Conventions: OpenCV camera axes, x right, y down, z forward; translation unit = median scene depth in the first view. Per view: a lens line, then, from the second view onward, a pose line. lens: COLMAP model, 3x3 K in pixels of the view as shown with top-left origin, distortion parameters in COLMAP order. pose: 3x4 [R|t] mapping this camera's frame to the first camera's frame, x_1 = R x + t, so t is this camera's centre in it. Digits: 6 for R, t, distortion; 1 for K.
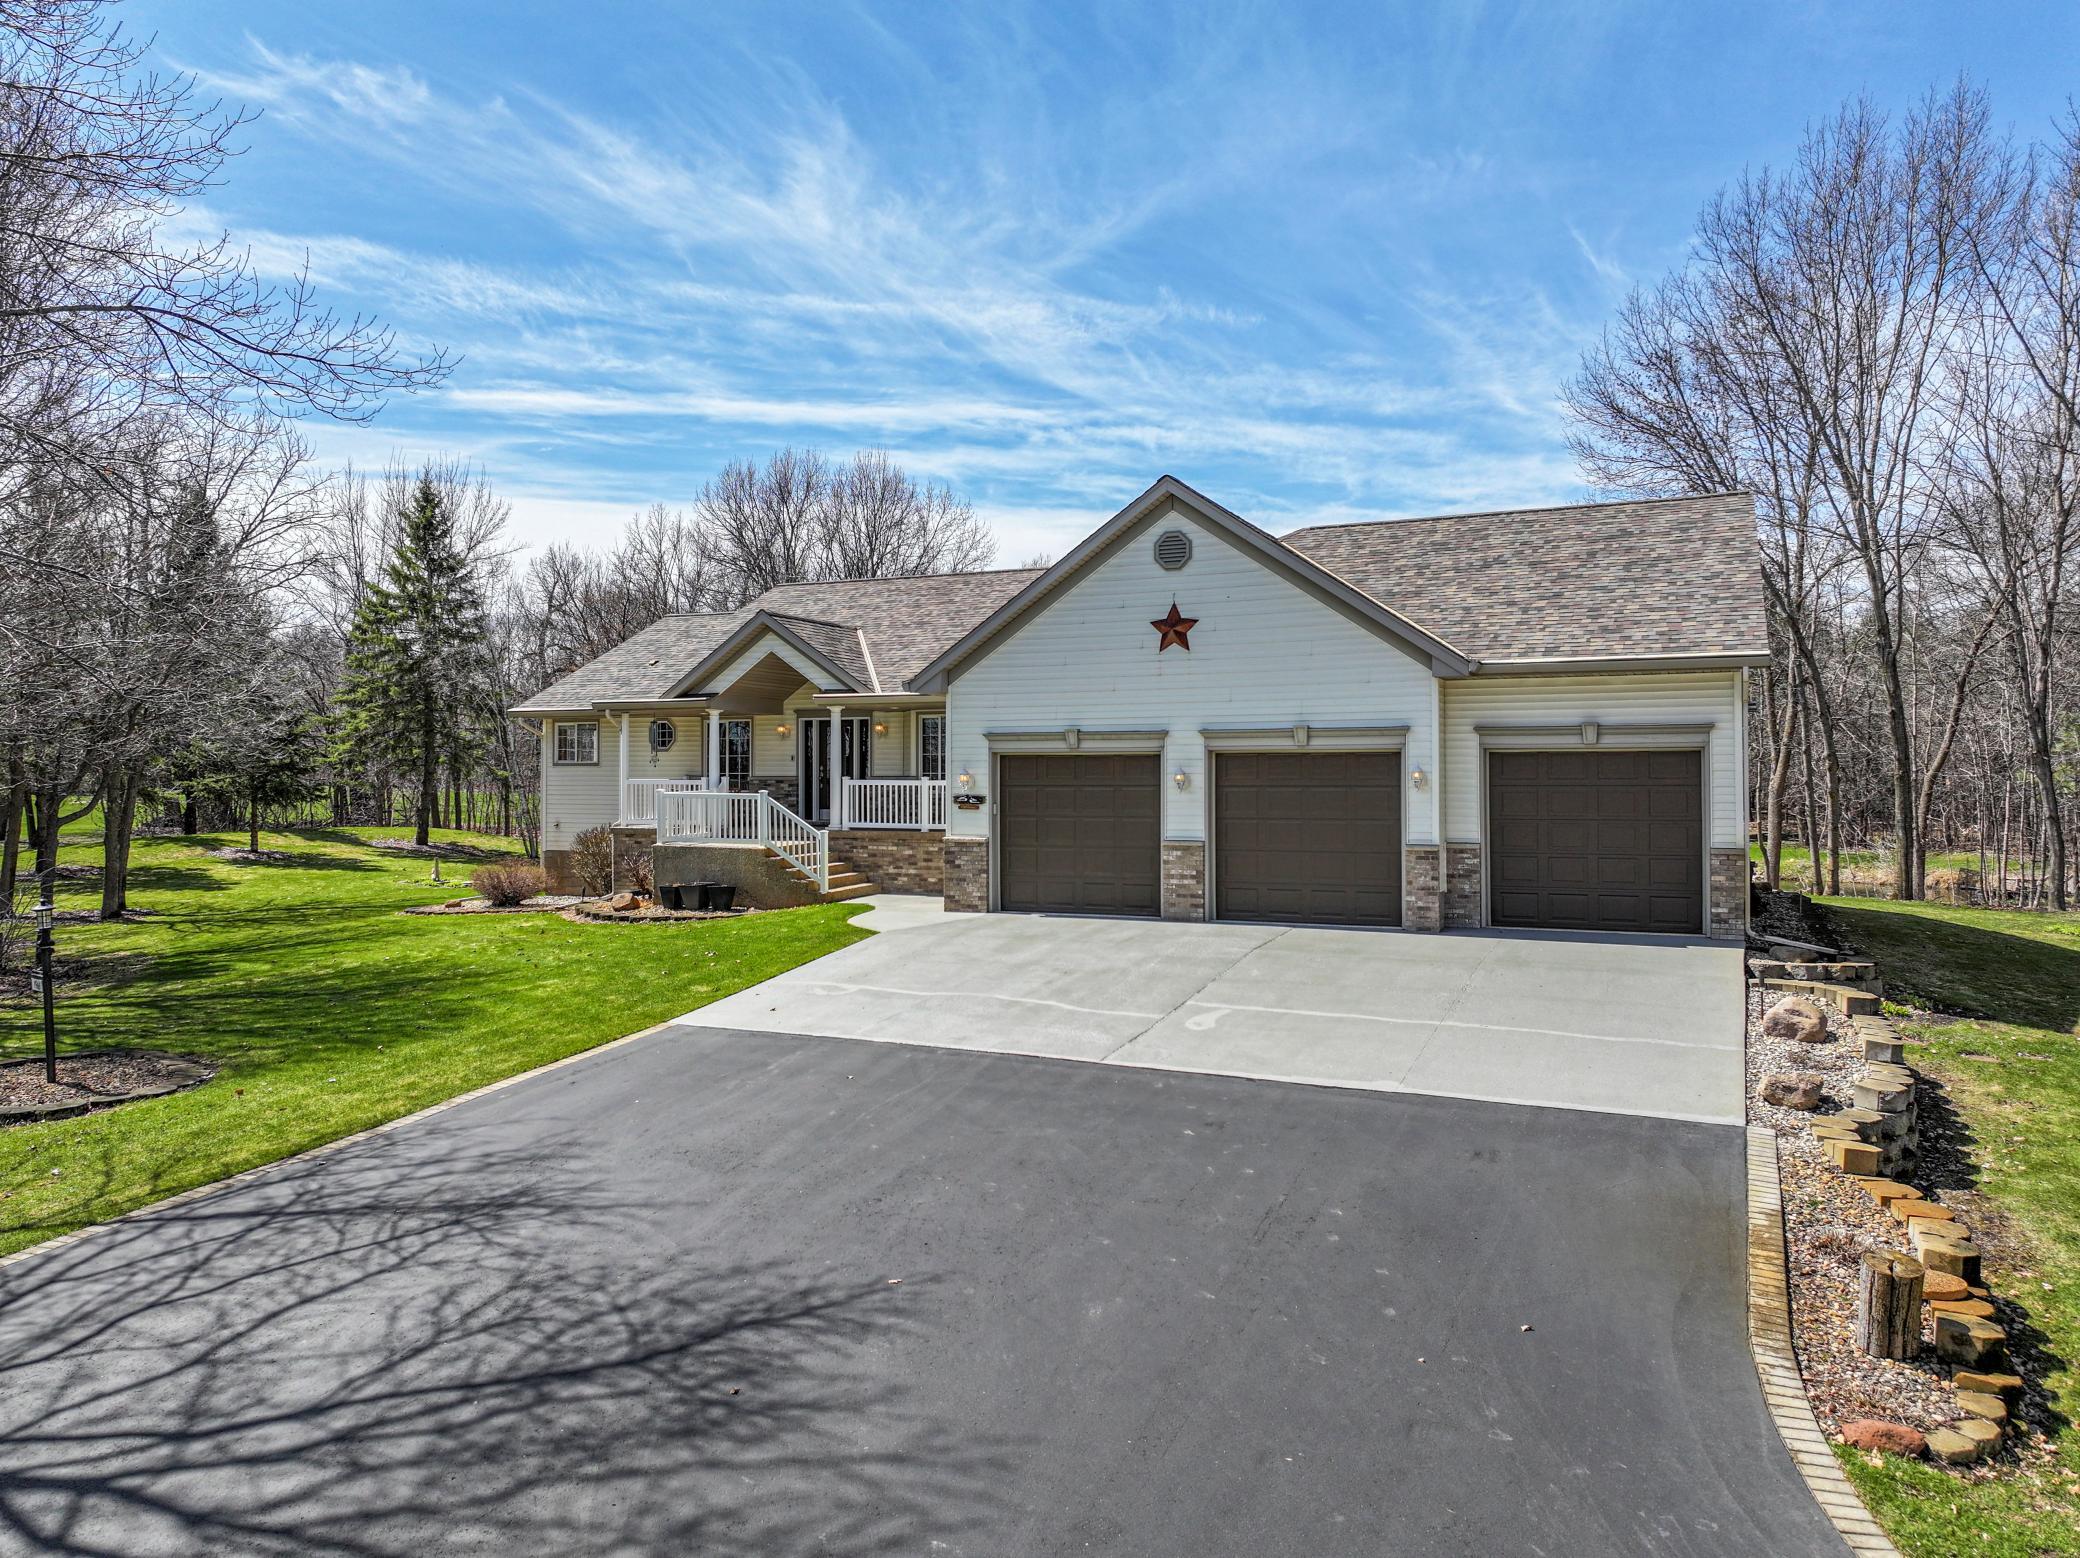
lens RADIAL K [[1450.1, 0, 1050.6], [0, 1450.1, 778.0], [0, 0, 1]] dist [0.000749, 0.007070]
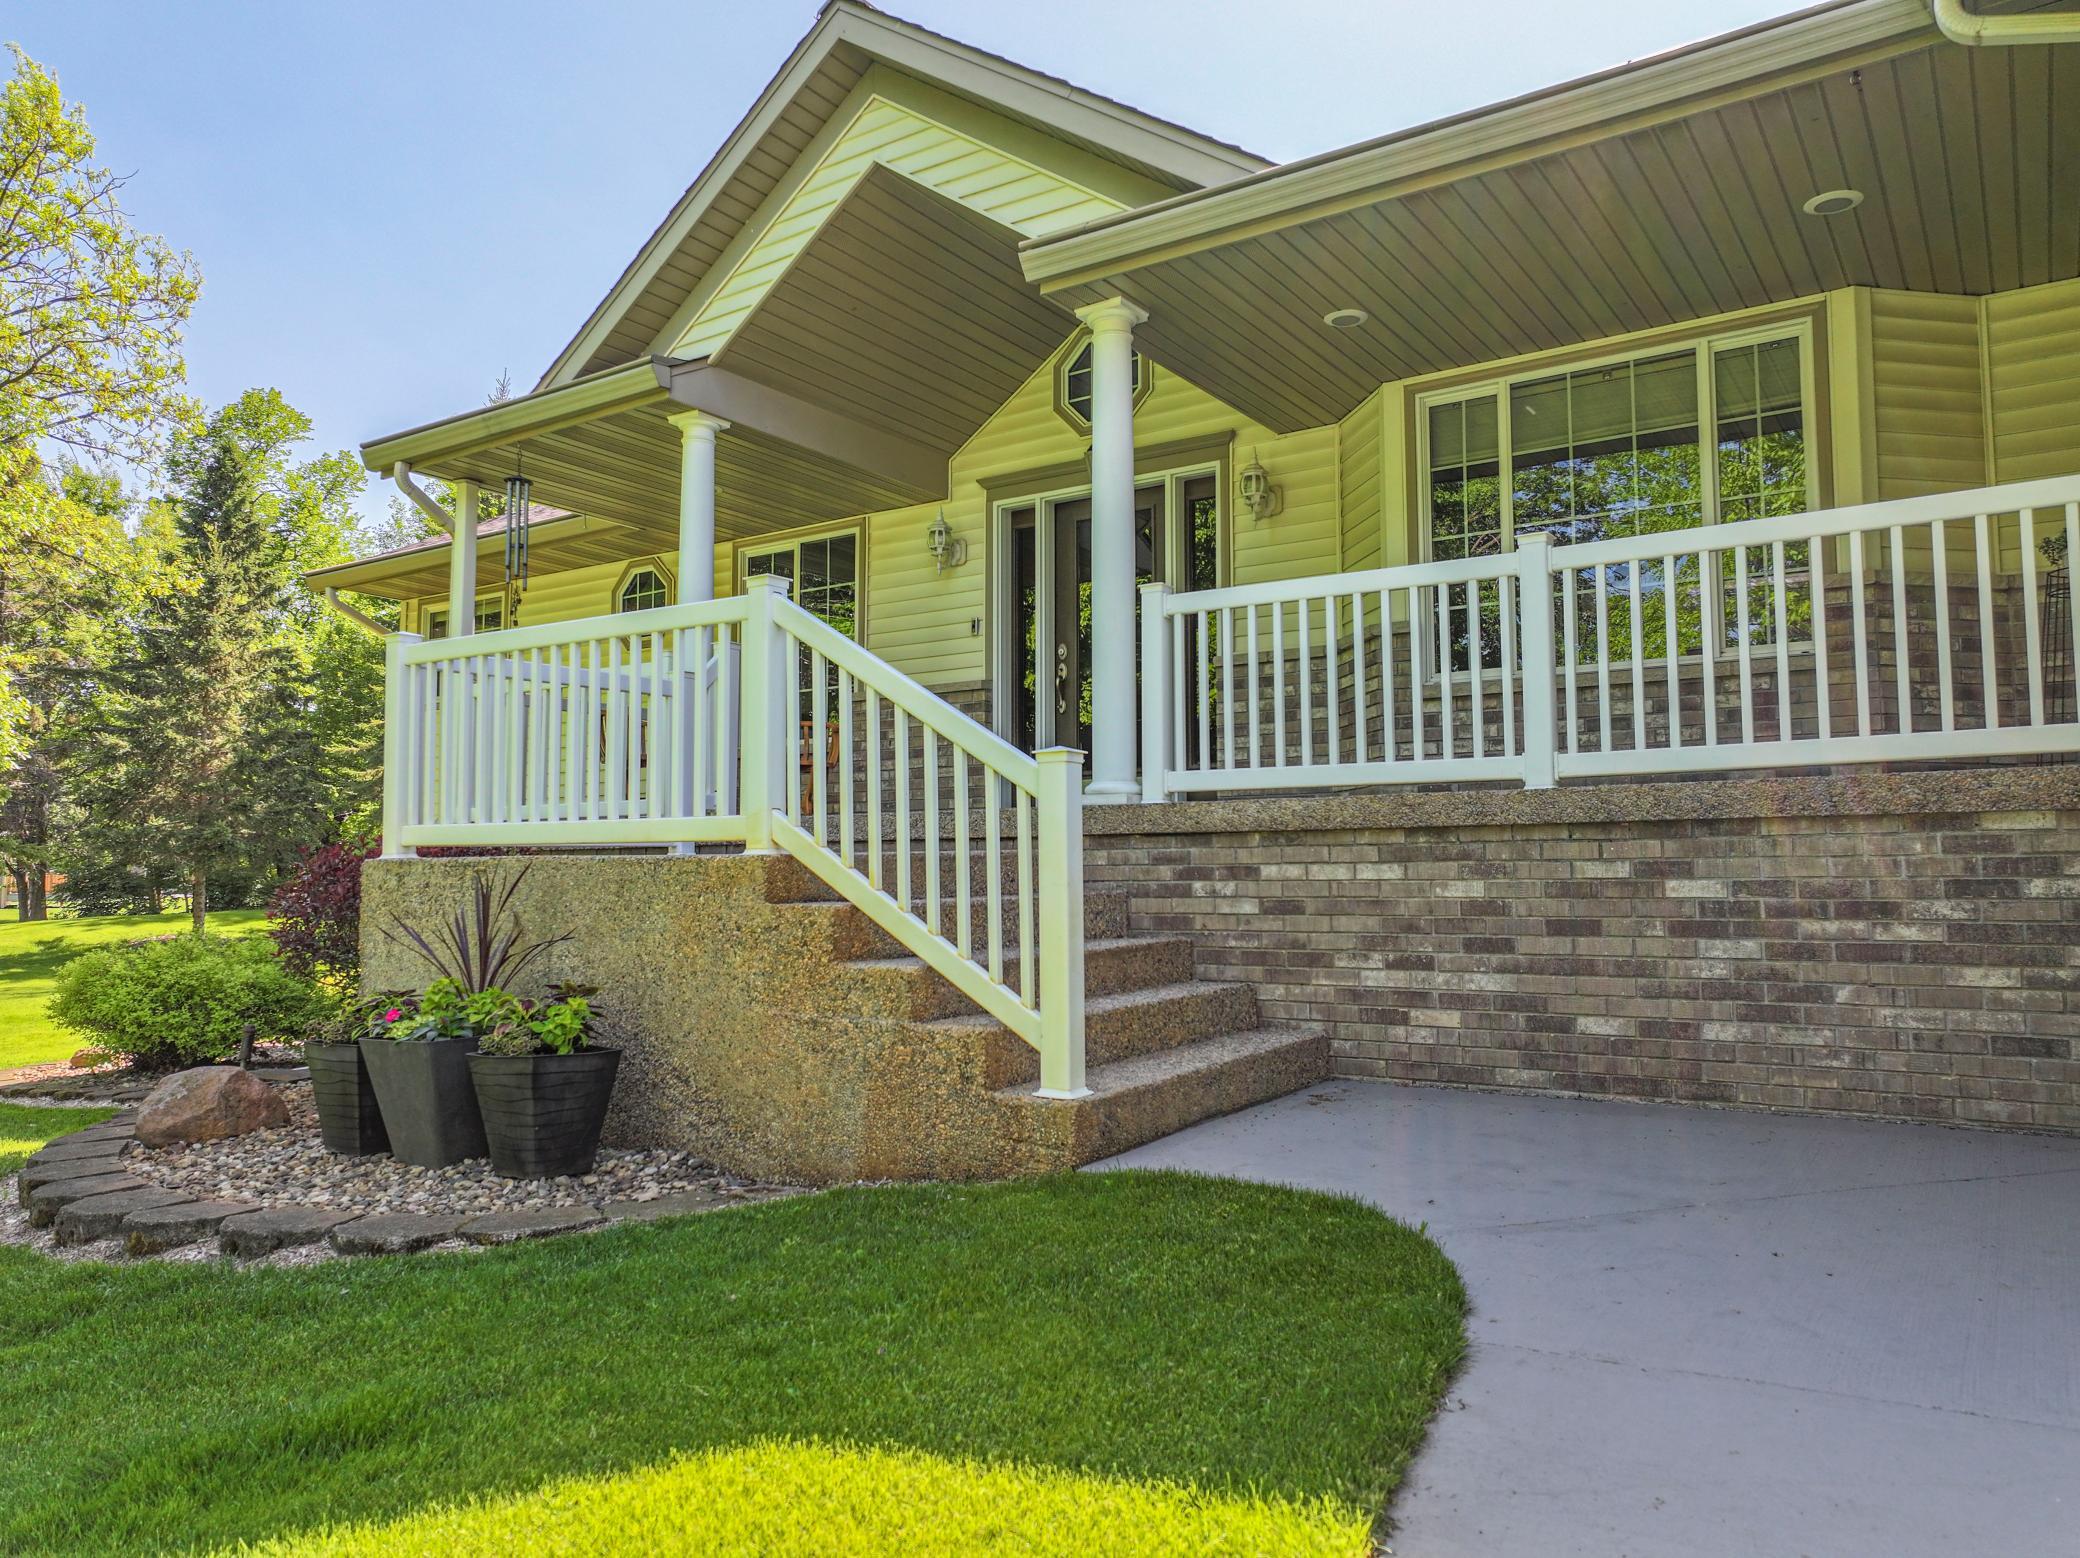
lens RADIAL K [[1450.1, 0, 1050.6], [0, 1450.1, 778.0], [0, 0, 1]] dist [0.000749, 0.007070]
pose [[0.985014, -0.014945, -0.171824, -0.149006], [0.002541, 0.997388, -0.072184, 0.061723], [0.172454, 0.070665, 0.982480, 0.965357]]
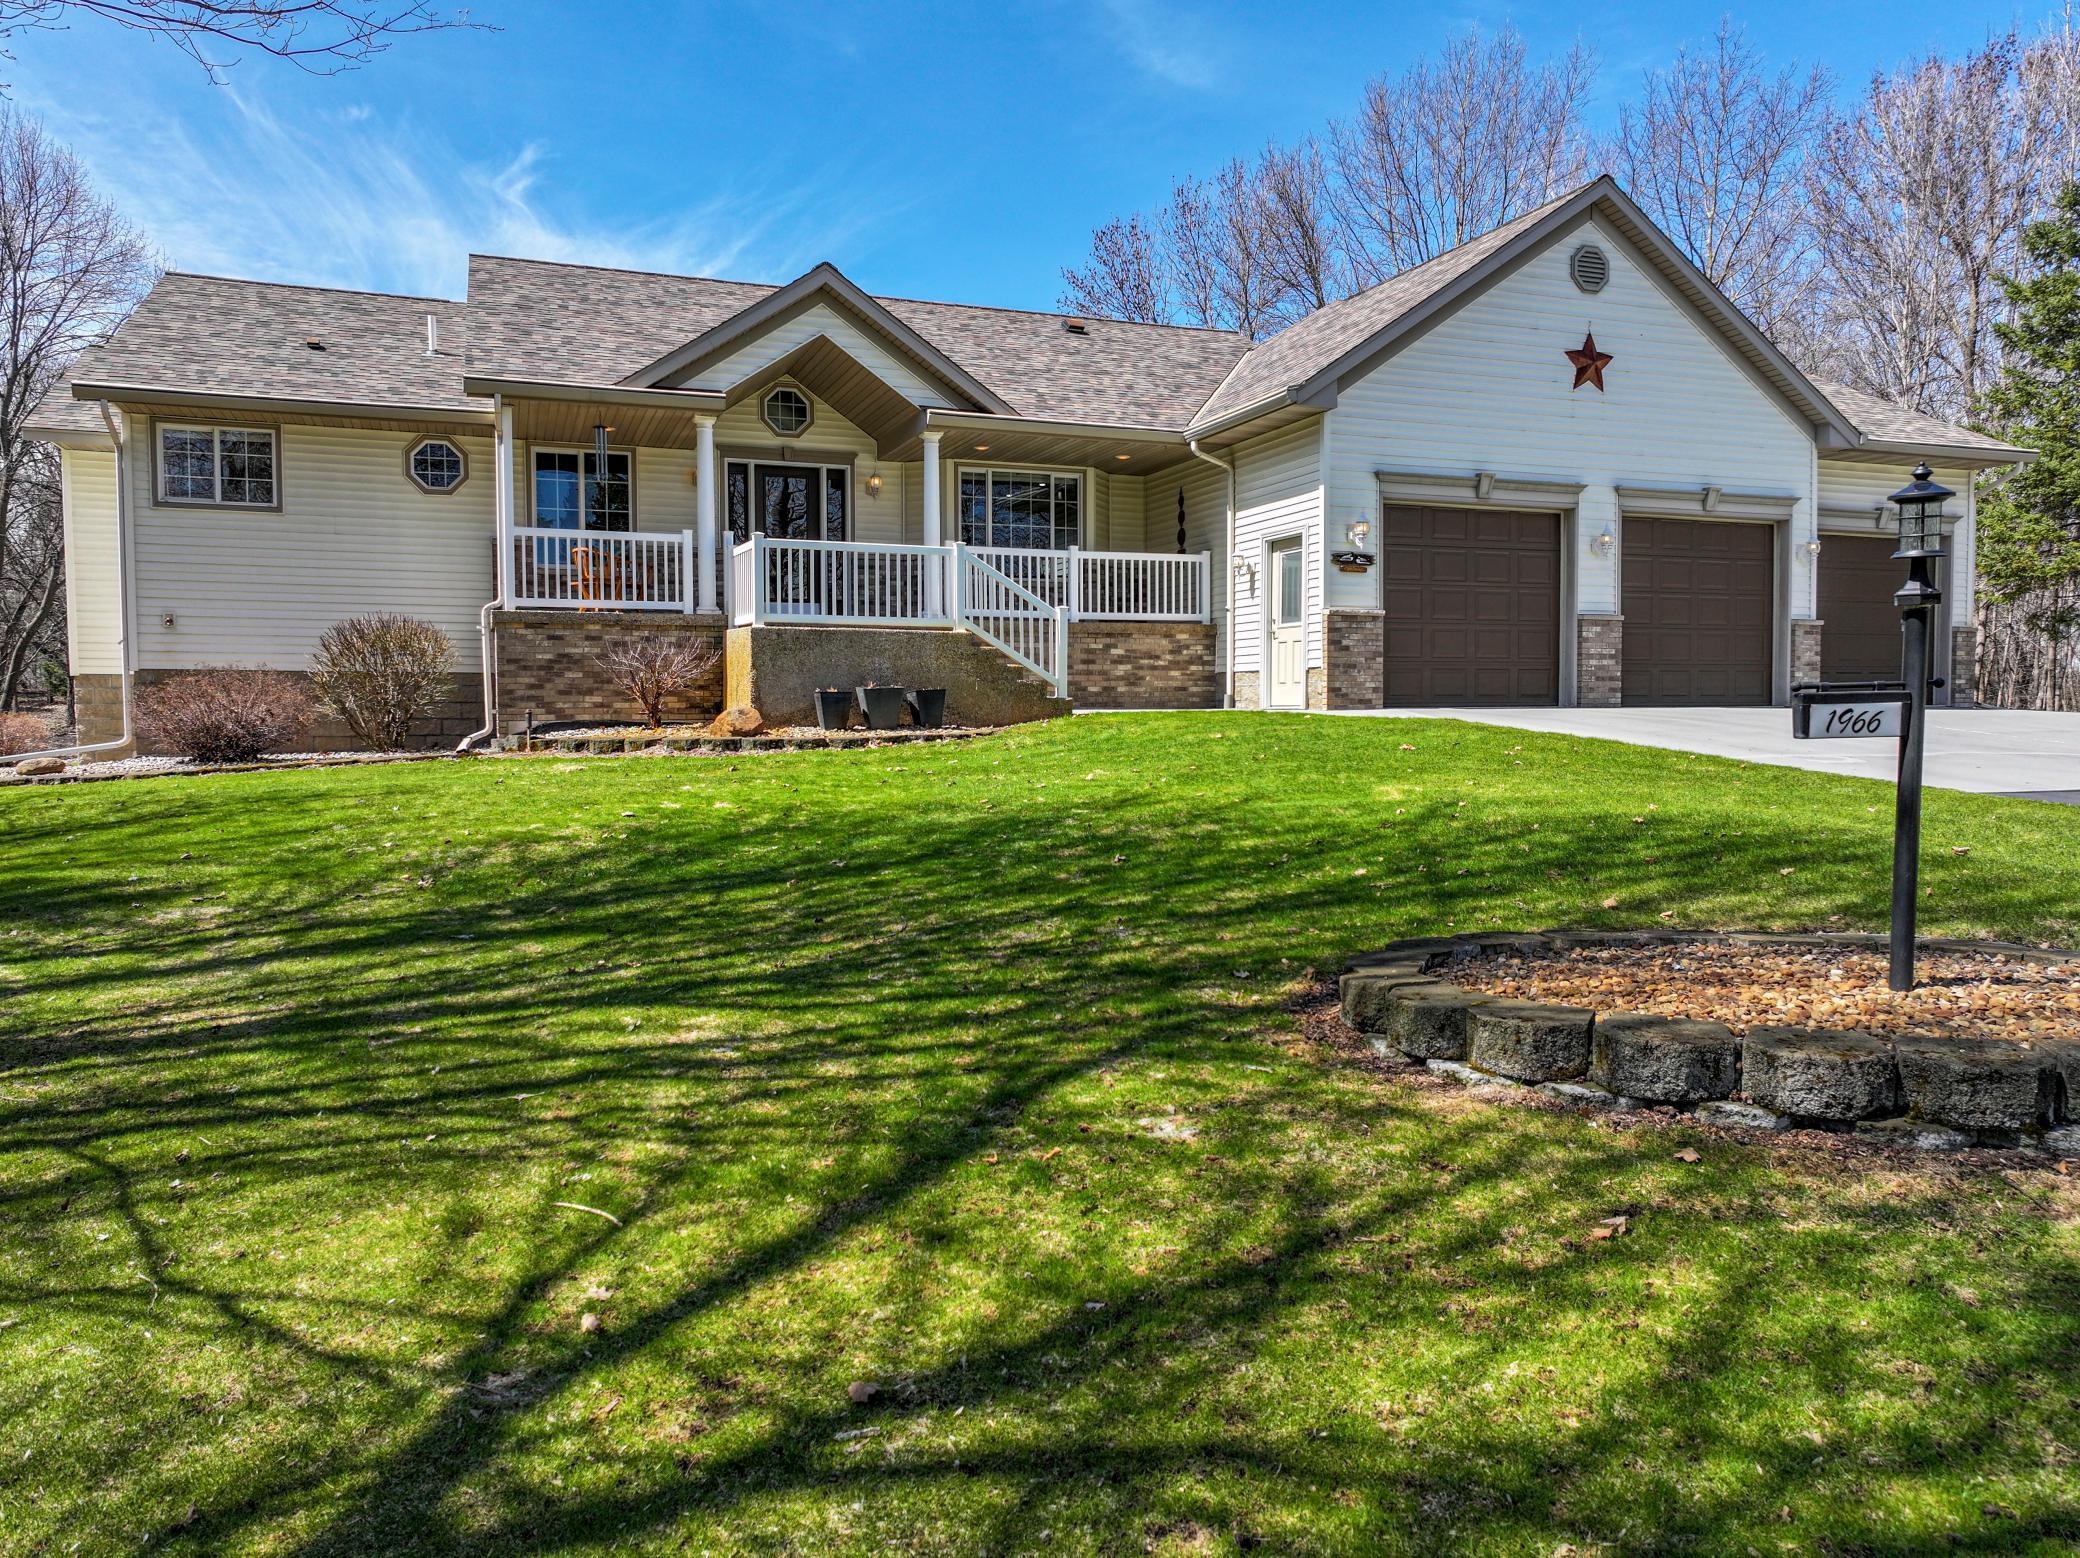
lens RADIAL K [[1474.2, 0, 1043.4], [0, 1474.2, 774.2], [0, 0, 1]] dist [0.011347, 0.004570]
pose [[0.706246, -0.033624, 0.707168, -0.759041], [0.001398, 0.998936, 0.046100, 0.096386], [-0.707965, -0.031569, 0.705541, 0.610956]]
